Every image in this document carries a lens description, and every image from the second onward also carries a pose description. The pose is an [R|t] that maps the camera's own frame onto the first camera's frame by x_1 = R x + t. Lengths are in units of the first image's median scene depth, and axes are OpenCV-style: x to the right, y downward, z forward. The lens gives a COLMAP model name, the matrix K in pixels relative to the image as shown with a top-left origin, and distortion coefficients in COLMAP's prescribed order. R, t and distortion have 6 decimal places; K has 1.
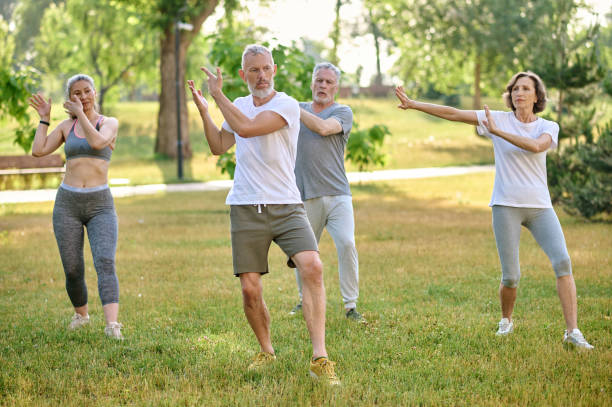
lens RADIAL K [[1483.6, 0, 306.0], [0, 1483.6, 203.5], [0, 0, 1]] dist [0.033607, -0.145814]
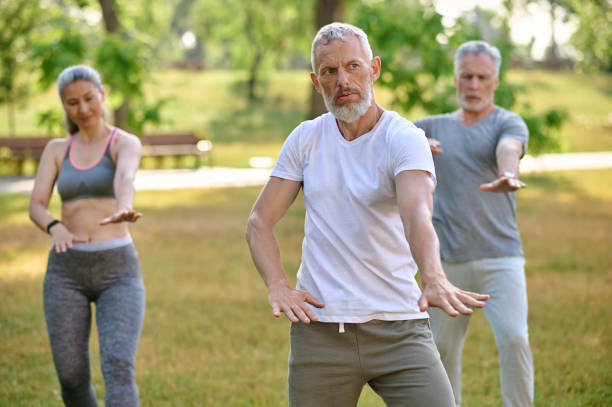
lens RADIAL K [[1483.6, 0, 306.0], [0, 1483.6, 203.5], [0, 0, 1]] dist [0.033607, -0.145814]
pose [[0.993287, 0.023724, -0.113218, 0.011824], [-0.021225, 0.999505, 0.023227, -0.043657], [0.113713, -0.020668, 0.993299, 0.385488]]
